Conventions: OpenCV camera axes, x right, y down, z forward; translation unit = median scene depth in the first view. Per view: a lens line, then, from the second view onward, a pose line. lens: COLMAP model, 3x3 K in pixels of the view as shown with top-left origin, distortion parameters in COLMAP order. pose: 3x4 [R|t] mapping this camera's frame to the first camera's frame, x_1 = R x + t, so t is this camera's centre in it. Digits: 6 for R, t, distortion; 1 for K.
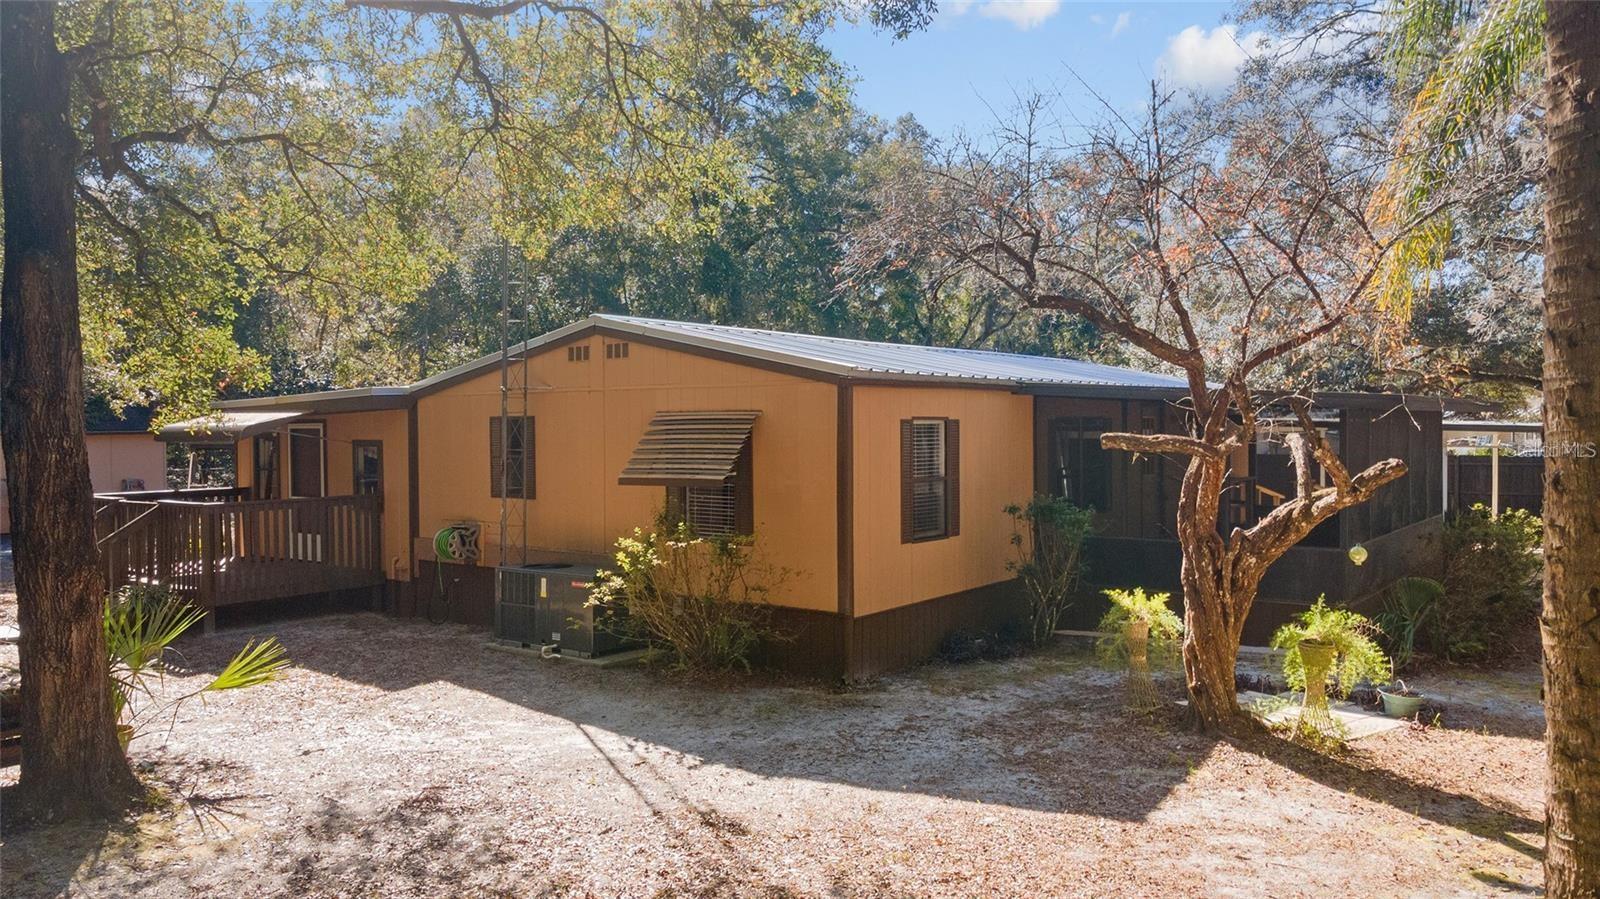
lens RADIAL K [[1136.9, 0, 800.8], [0, 1136.9, 450.2], [0, 0, 1]] dist [0.038455, 0.000895]
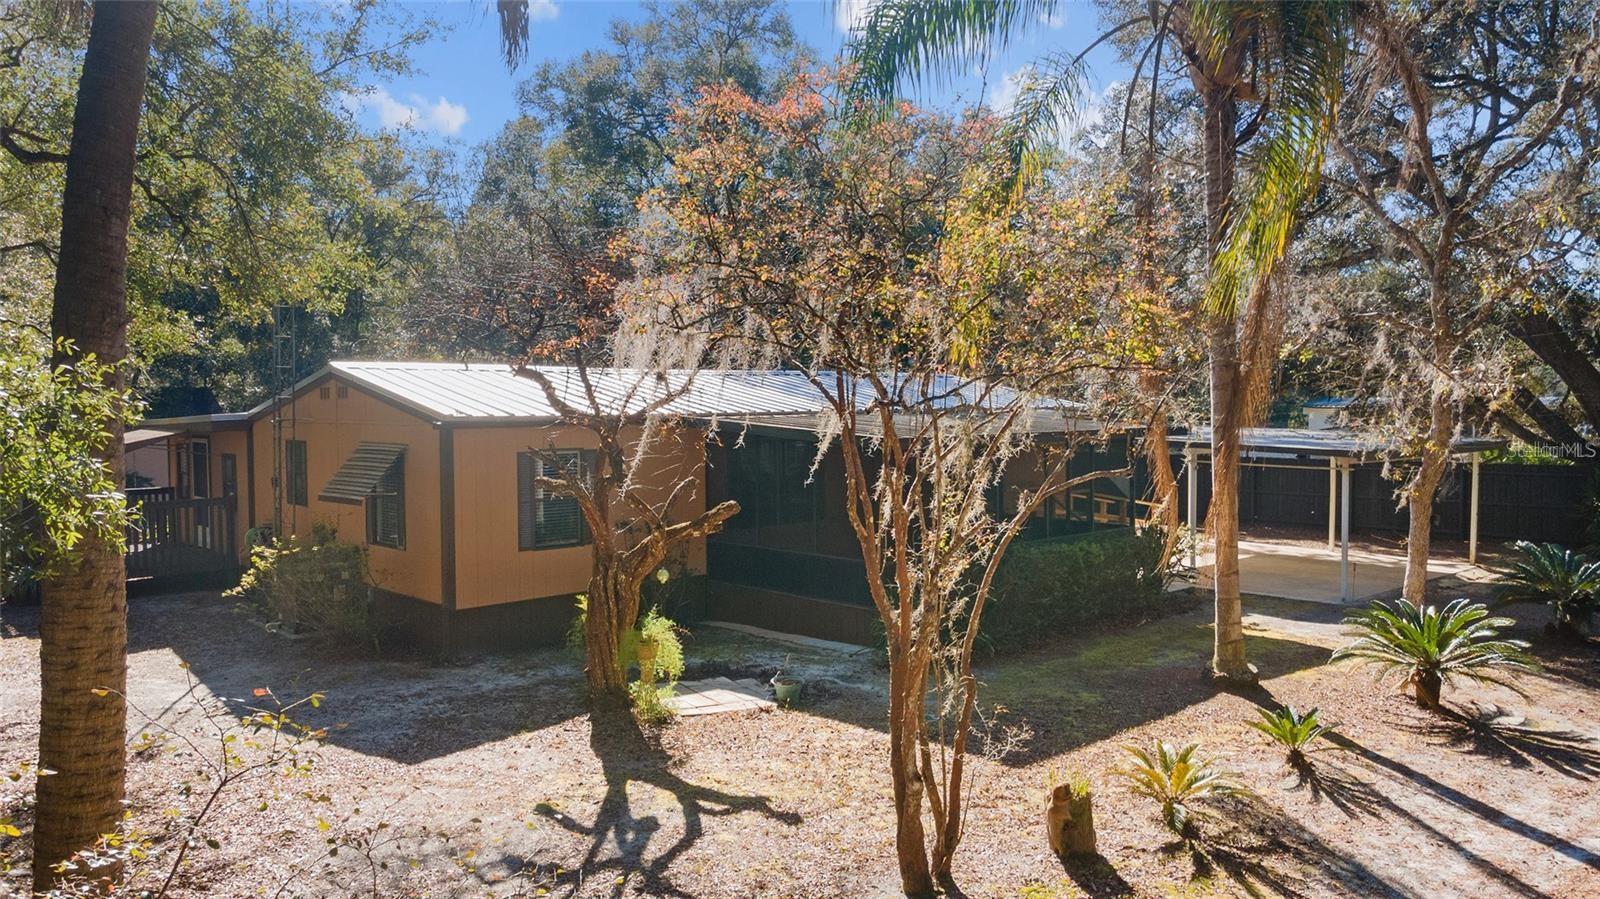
lens RADIAL K [[1136.9, 0, 798.6], [0, 1136.9, 449.5], [0, 0, 1]] dist [0.038455, 0.000895]
pose [[0.985766, 0.007132, -0.167974, 0.755909], [-0.003518, 0.999756, 0.021800, -0.073602], [0.168088, -0.020898, 0.985550, -0.234261]]
